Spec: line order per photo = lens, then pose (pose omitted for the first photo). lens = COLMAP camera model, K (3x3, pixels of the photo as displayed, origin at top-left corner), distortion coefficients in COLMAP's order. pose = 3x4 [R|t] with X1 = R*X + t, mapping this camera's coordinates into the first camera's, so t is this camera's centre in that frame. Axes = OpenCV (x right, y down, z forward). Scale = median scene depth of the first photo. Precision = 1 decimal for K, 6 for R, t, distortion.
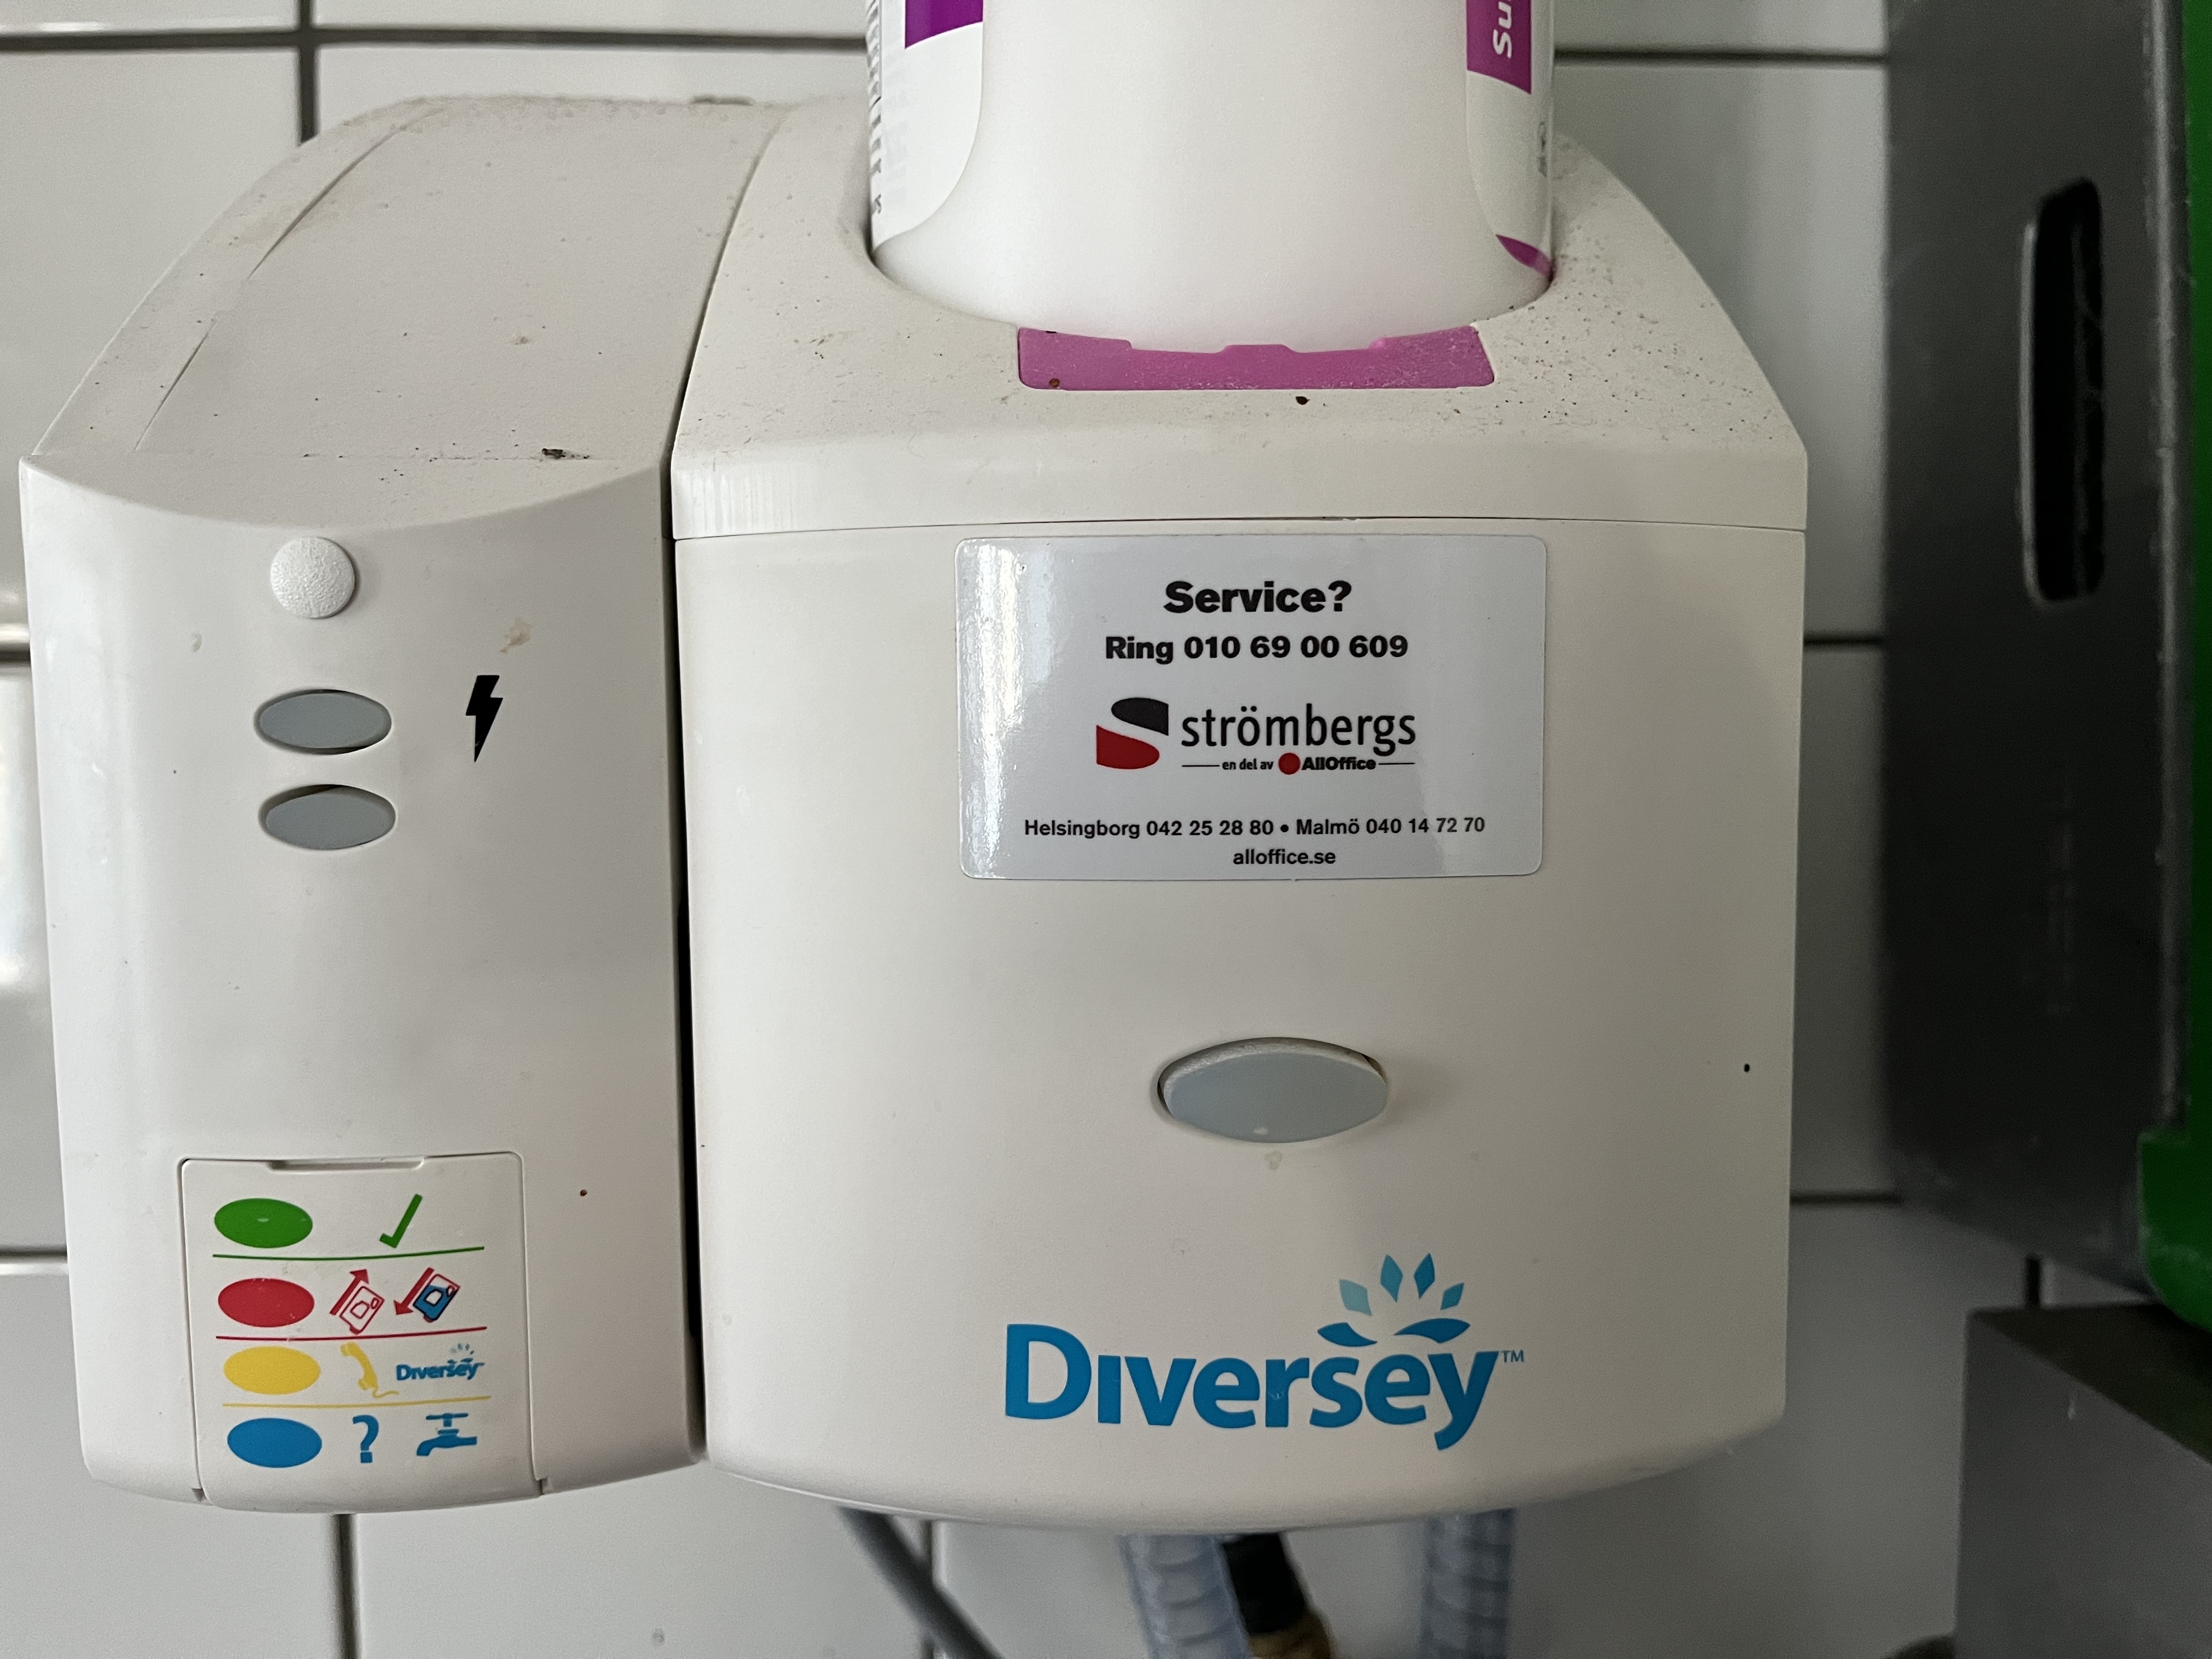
lens RADIAL K [[1790.7, 0, 1106.0], [0, 1790.7, 829.5], [0, 0, 1]] dist [0.004159, 0.002904]
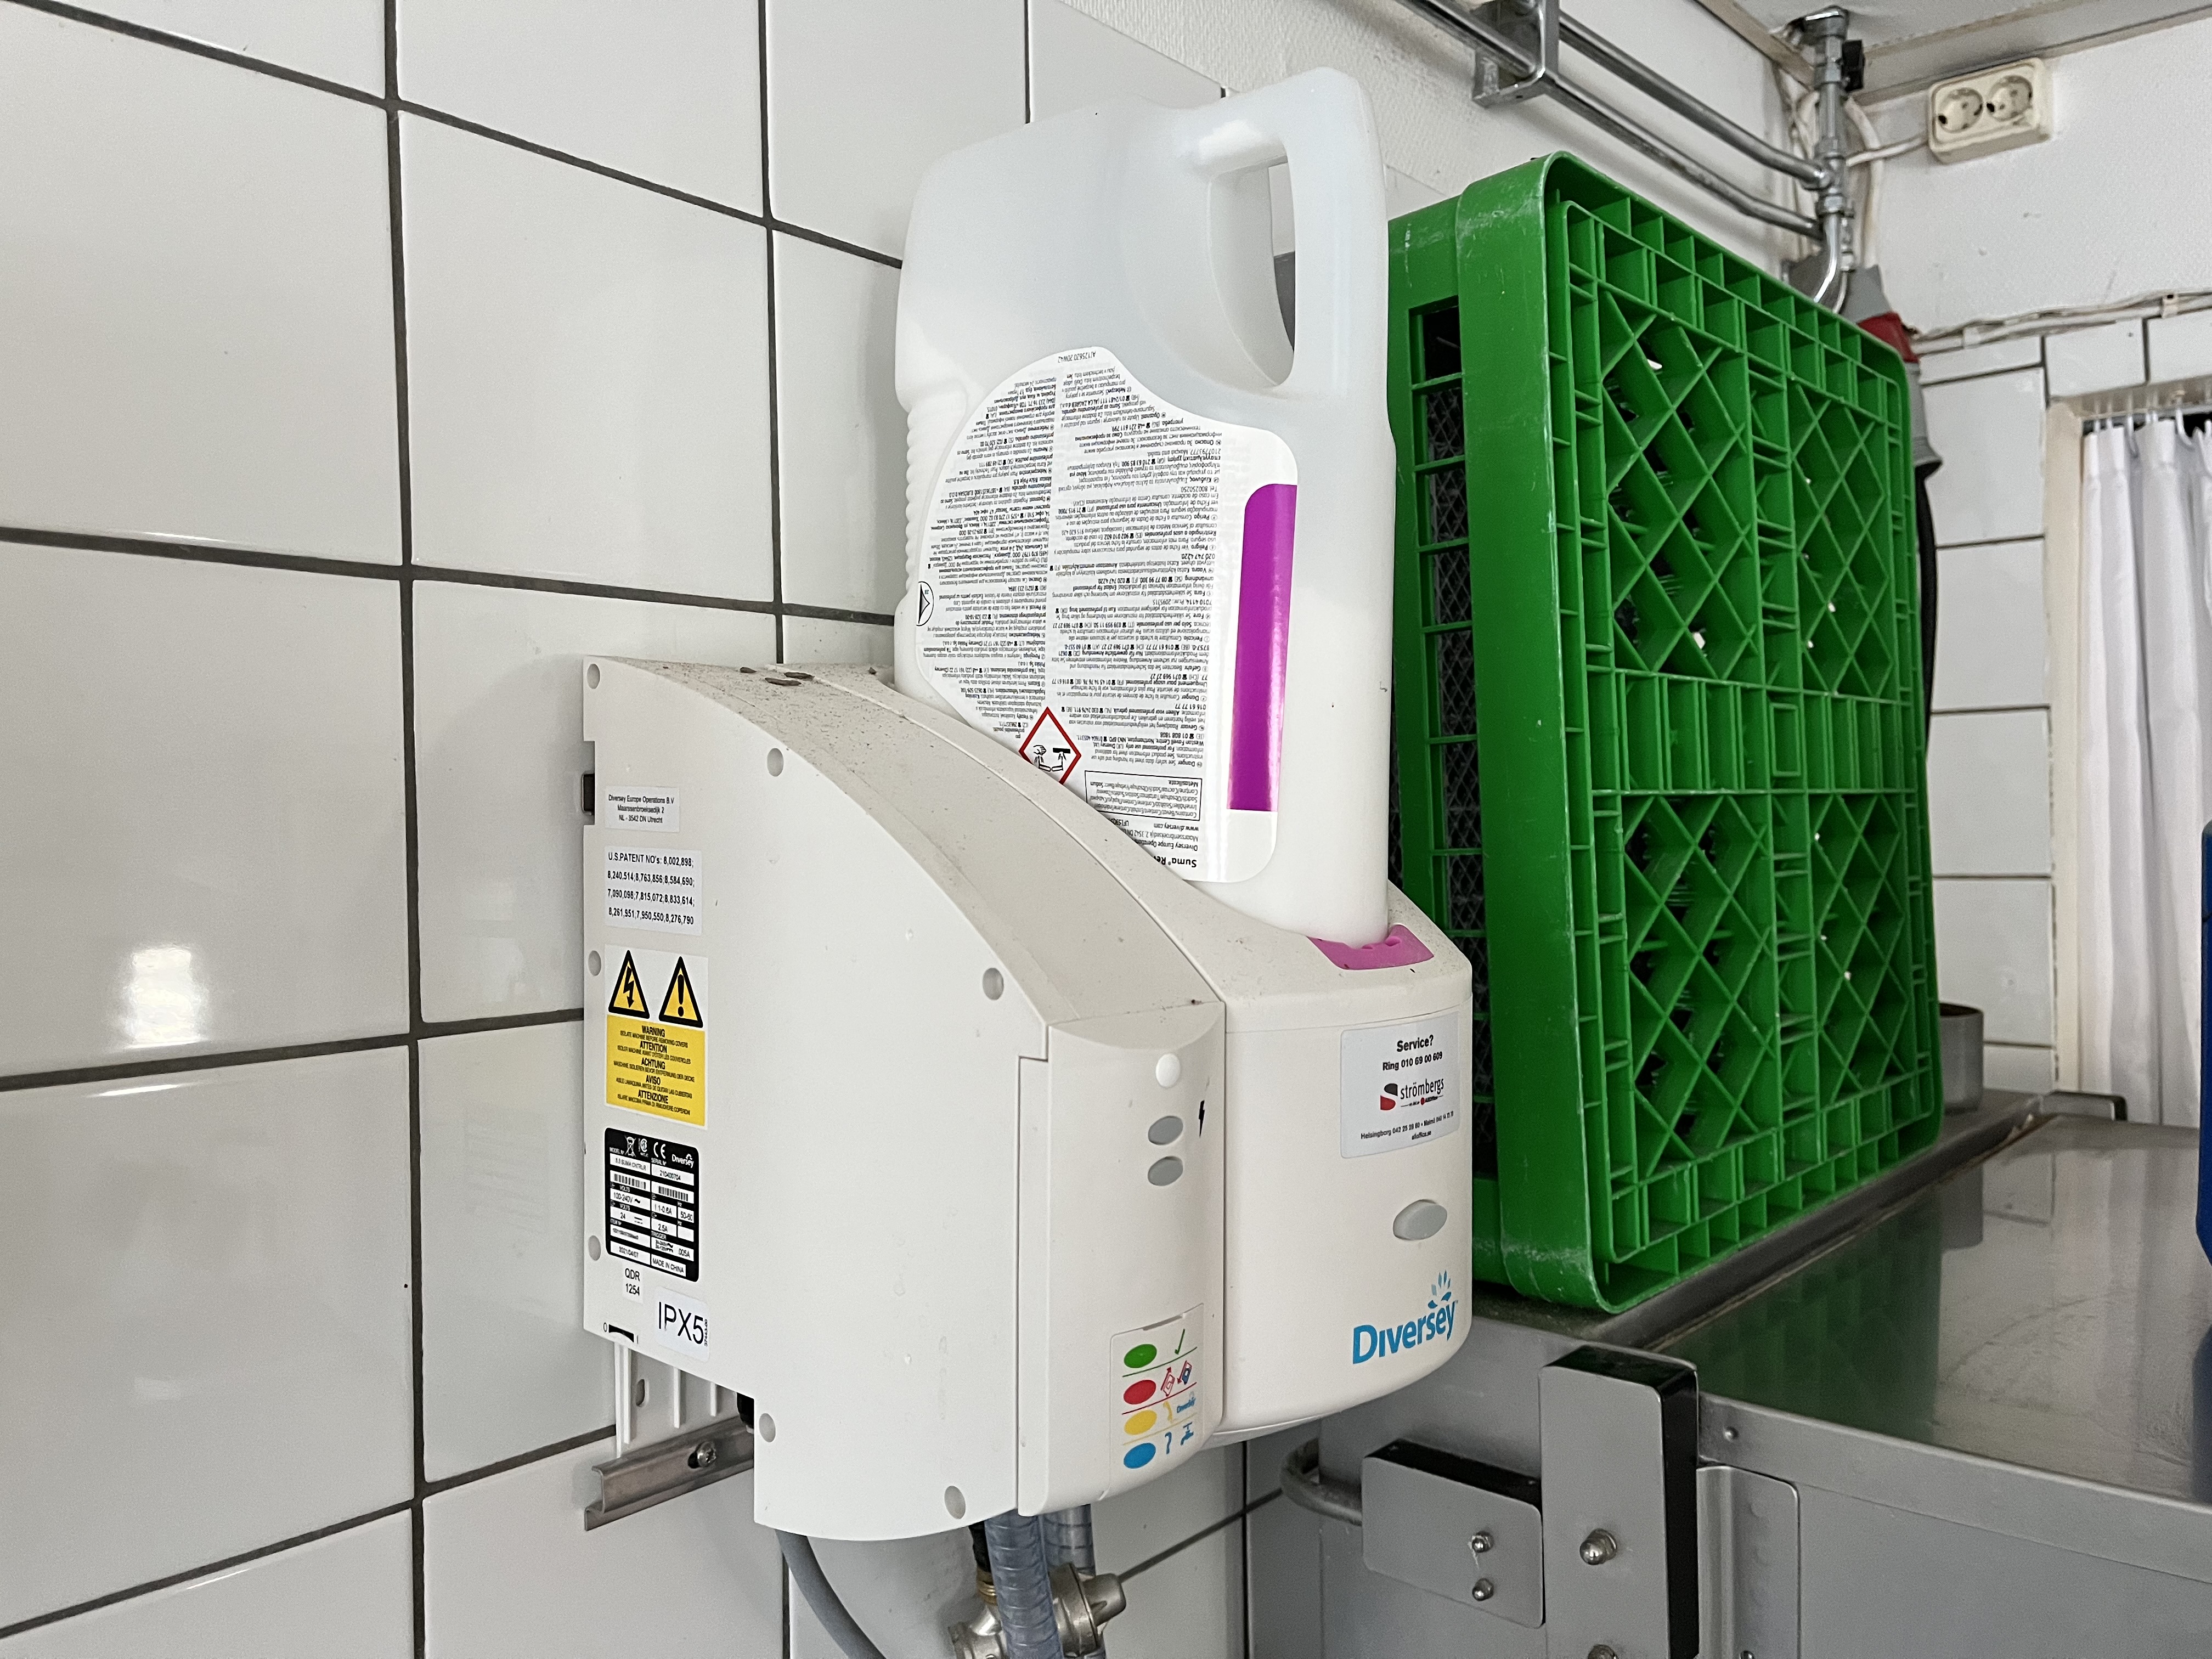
lens RADIAL K [[1790.7, 0, 1106.0], [0, 1790.7, 829.5], [0, 0, 1]] dist [0.004159, 0.002904]
pose [[0.687512, -0.011410, 0.726083, -2.209691], [0.049815, 0.998262, -0.031481, -0.387180], [-0.724462, 0.057813, 0.686886, -0.575487]]
